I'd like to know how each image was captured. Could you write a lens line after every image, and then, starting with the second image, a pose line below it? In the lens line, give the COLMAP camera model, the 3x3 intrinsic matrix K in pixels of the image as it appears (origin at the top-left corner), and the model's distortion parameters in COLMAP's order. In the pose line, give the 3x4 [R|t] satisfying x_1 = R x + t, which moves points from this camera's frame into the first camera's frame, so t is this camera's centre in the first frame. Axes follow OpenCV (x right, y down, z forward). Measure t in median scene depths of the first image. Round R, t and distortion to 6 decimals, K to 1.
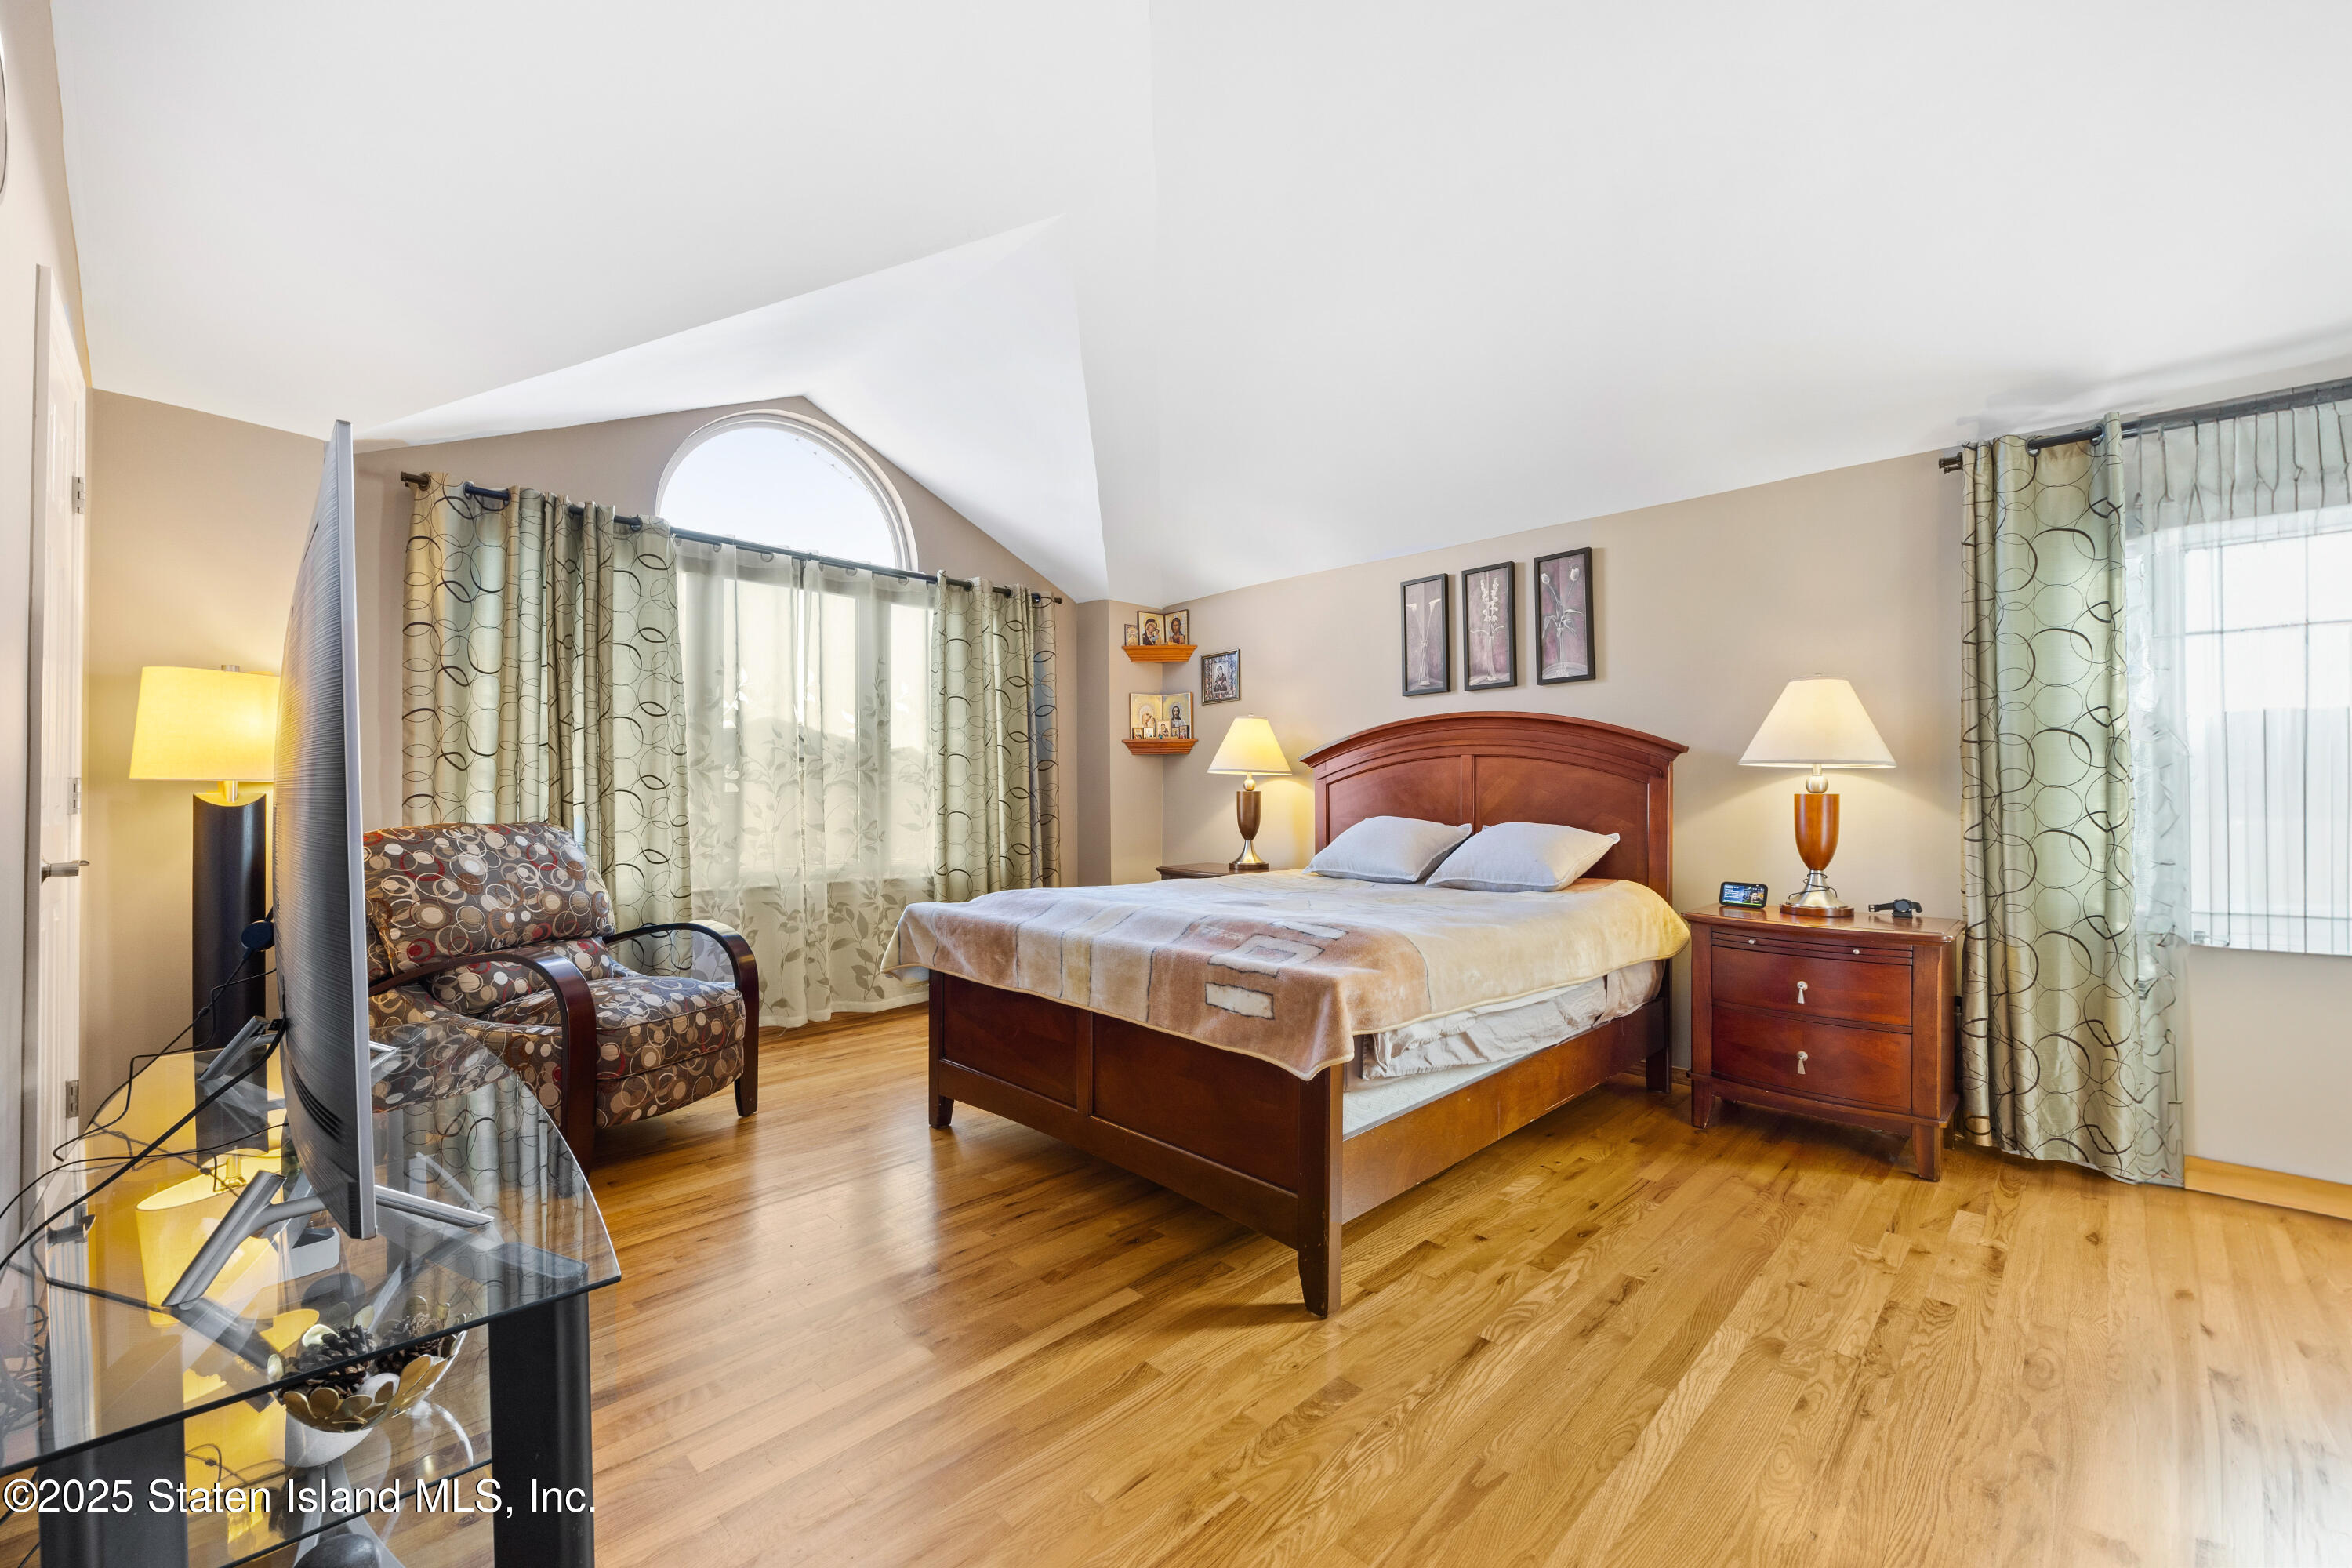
lens RADIAL K [[953.3, 0, 1177.8], [0, 953.3, 788.7], [0, 0, 1]] dist [0.000787, -0.000188]
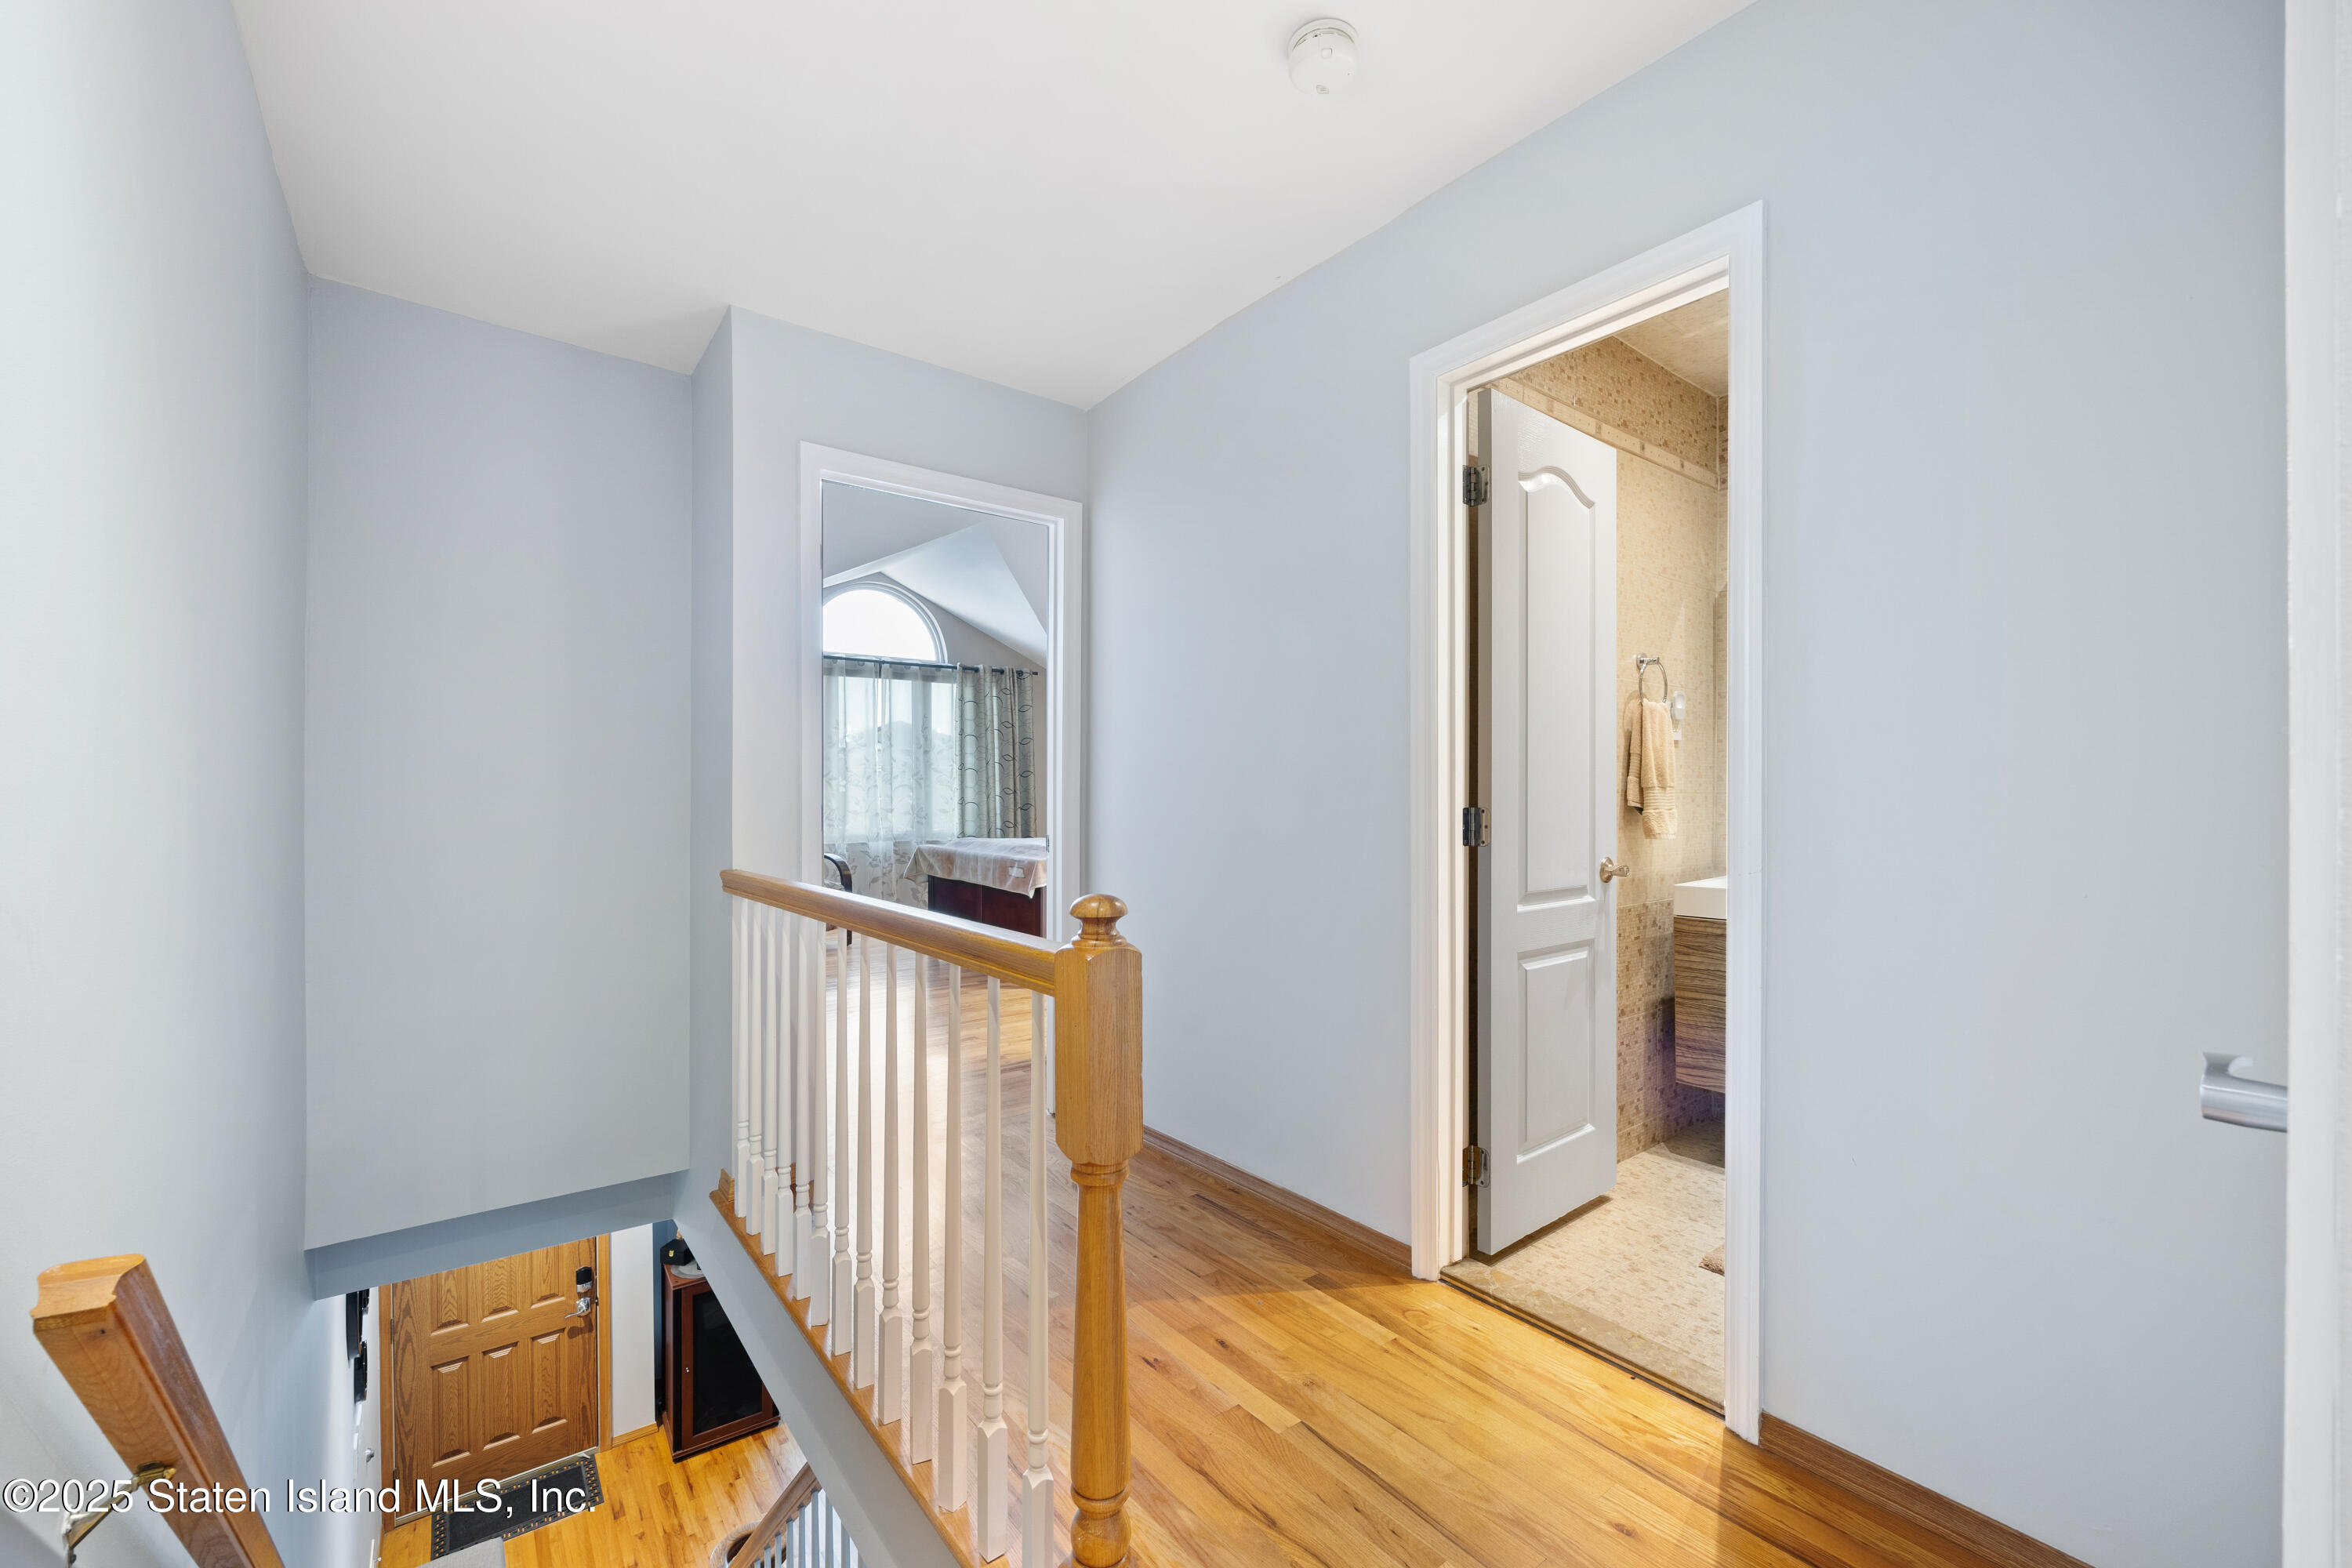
lens RADIAL K [[953.3, 0, 1176.1], [0, 953.3, 789.8], [0, 0, 1]] dist [0.000787, -0.000188]
pose [[0.991771, -0.003875, -0.127964, 0.362206], [0.004929, 0.999957, 0.007917, -0.010143], [0.127928, -0.008483, 0.991747, -0.667306]]
